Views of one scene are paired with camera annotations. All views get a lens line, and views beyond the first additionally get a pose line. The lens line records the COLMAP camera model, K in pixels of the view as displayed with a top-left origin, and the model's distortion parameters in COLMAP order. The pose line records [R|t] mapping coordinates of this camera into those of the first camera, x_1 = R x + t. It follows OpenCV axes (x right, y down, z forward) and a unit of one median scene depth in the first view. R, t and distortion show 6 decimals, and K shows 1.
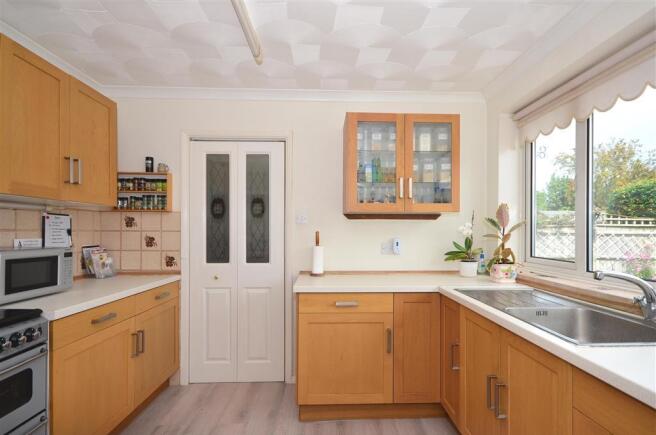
lens RADIAL K [[325.5, 0, 329.7], [0, 325.5, 230.0], [0, 0, 1]] dist [0.002648, 0.000600]
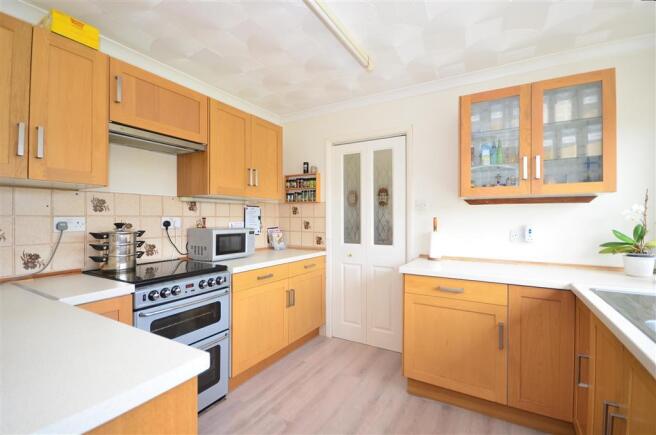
lens RADIAL K [[289.7, 0, 328.0], [0, 289.7, 217.5], [0, 0, 1]] dist [-0.001279, -0.000478]
pose [[0.844104, -0.001497, -0.536178, 0.182231], [0.002734, 0.999995, 0.001511, 0.003066], [0.536173, -0.002741, 0.844104, 0.042210]]
